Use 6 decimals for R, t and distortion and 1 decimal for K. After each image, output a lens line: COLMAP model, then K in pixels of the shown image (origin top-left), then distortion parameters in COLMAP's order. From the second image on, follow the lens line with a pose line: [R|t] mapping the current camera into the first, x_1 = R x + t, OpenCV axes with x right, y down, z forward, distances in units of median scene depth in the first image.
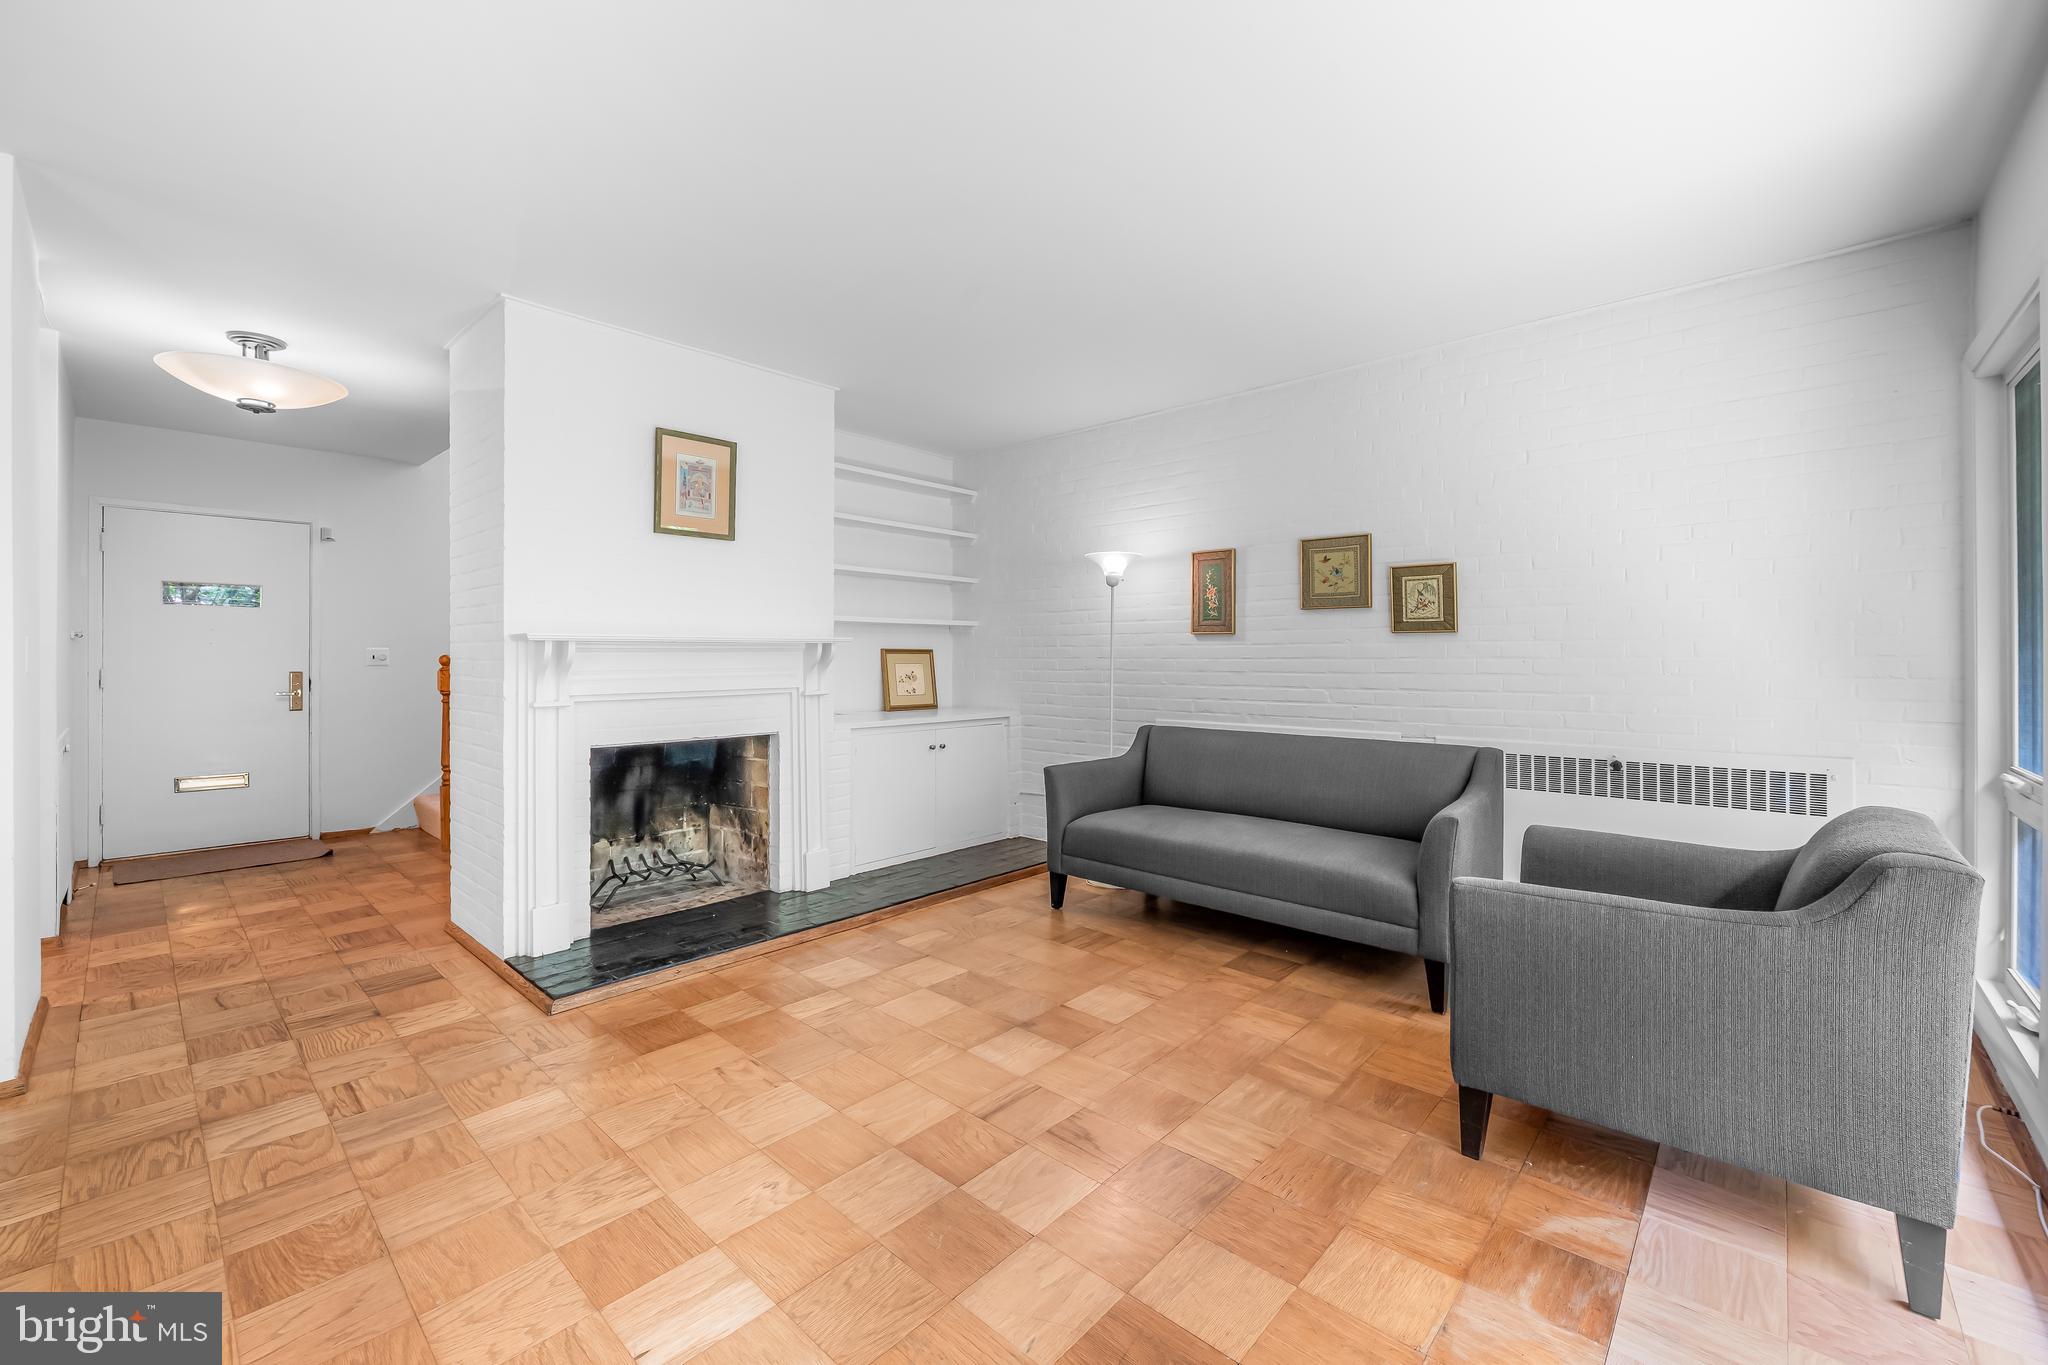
lens RADIAL K [[826.3, 0, 1019.5], [0, 826.3, 656.1], [0, 0, 1]] dist [-0.008159, 0.001076]
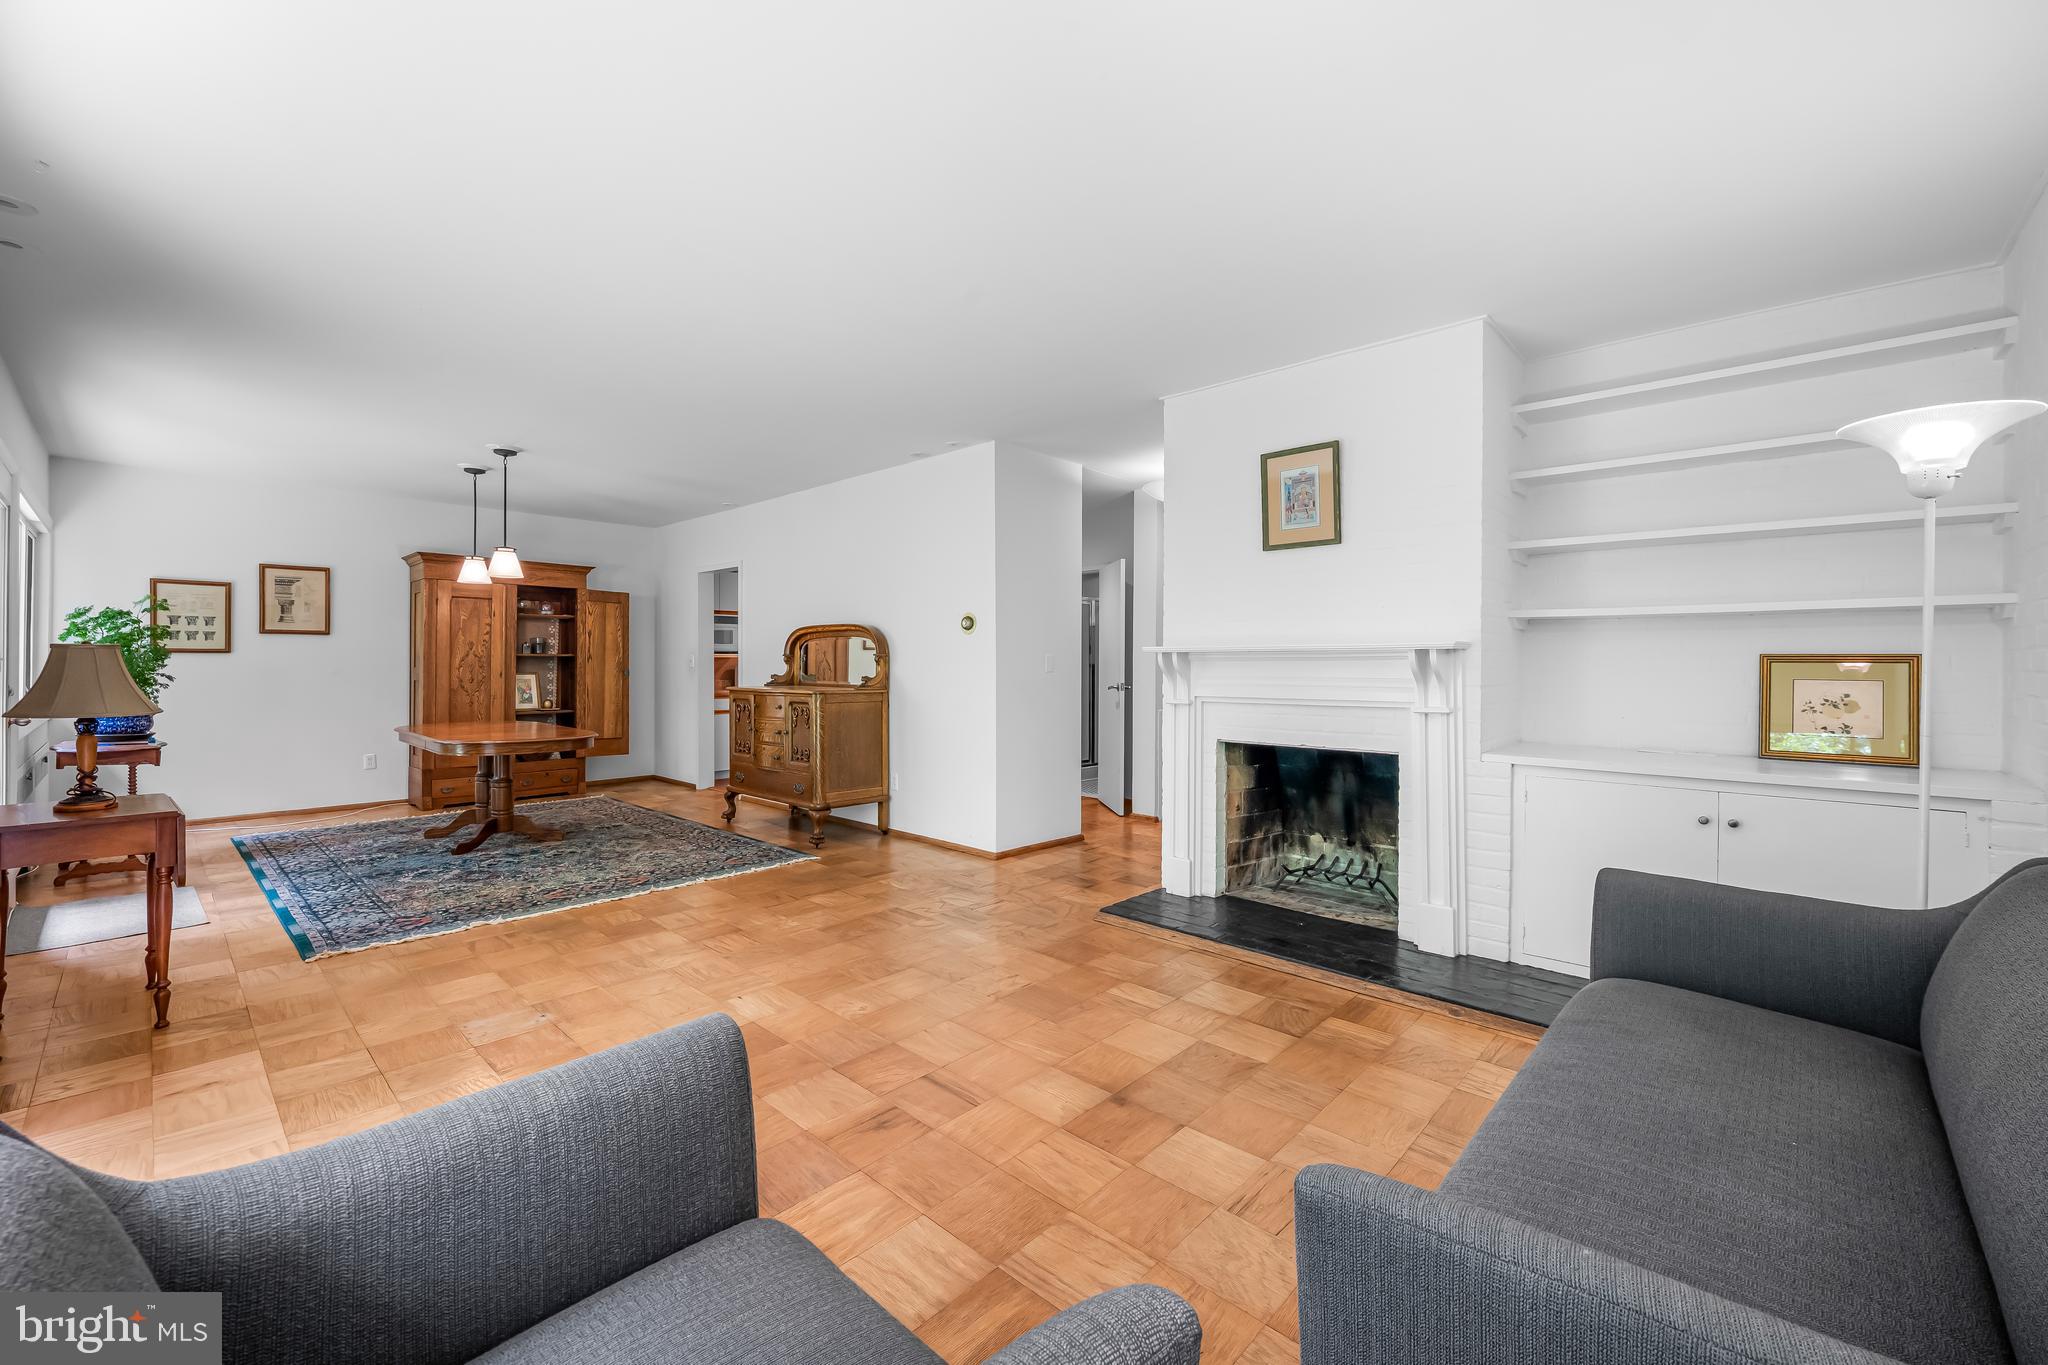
lens RADIAL K [[826.3, 0, 1024.4], [0, 826.3, 663.9], [0, 0, 1]] dist [-0.008159, 0.001076]
pose [[-0.004183, 0.001194, -0.999991, 0.634308], [-0.004533, 0.999989, 0.001213, -0.000636], [0.999981, 0.004538, -0.004177, 0.671969]]
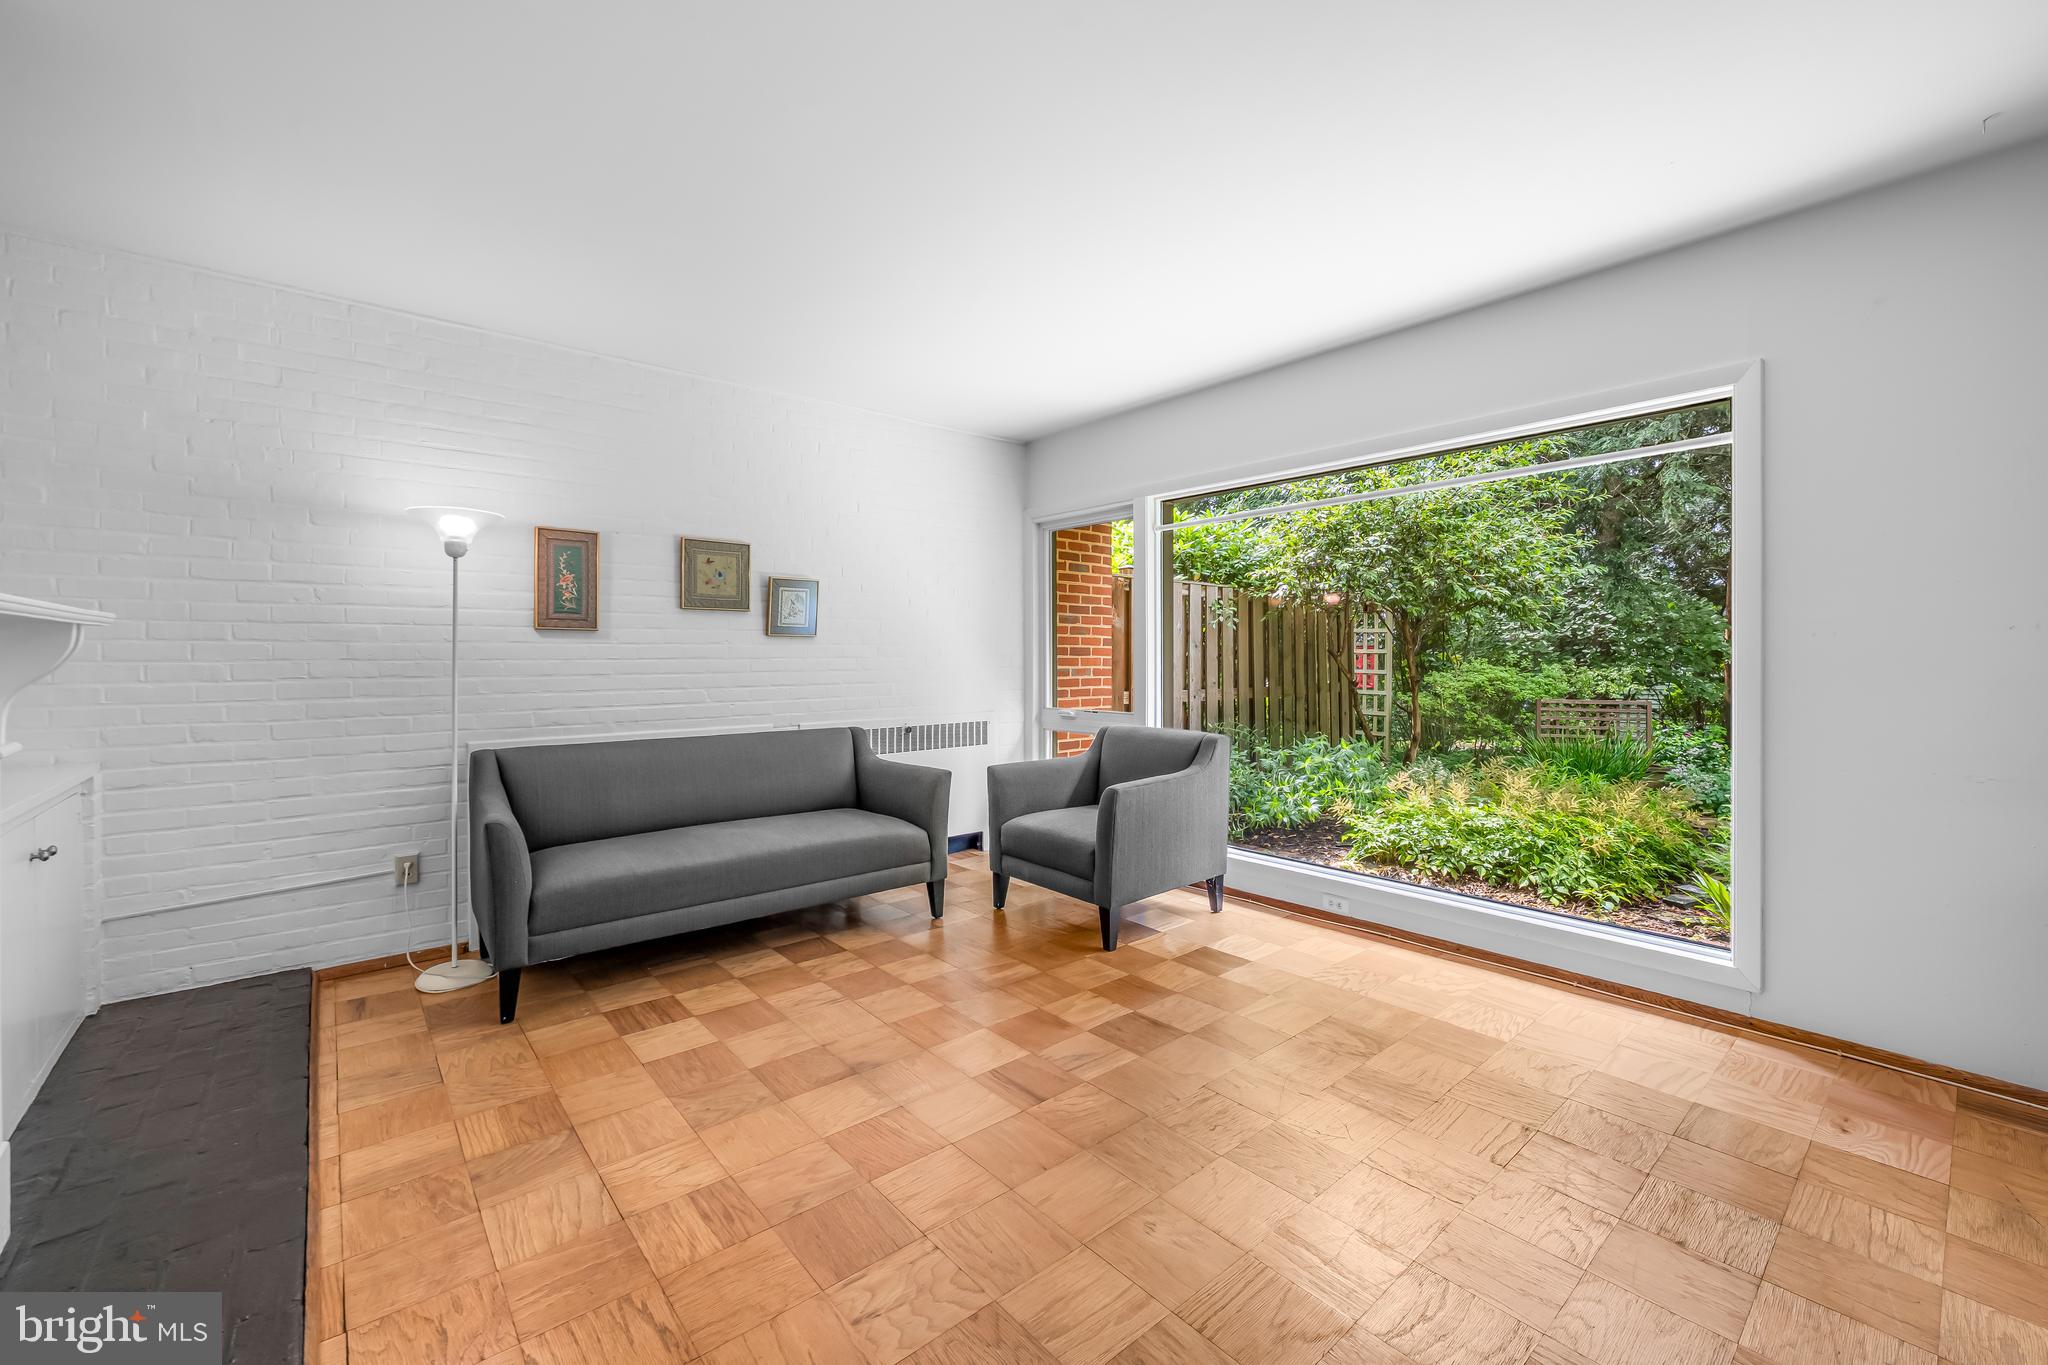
lens RADIAL K [[826.3, 0, 1022.4], [0, 826.3, 661.5], [0, 0, 1]] dist [-0.008159, 0.001076]
pose [[0.125651, -0.004892, 0.992062, -0.635246], [0.001019, 0.999988, 0.004802, 0.001861], [-0.992074, 0.000407, 0.125655, 0.529185]]
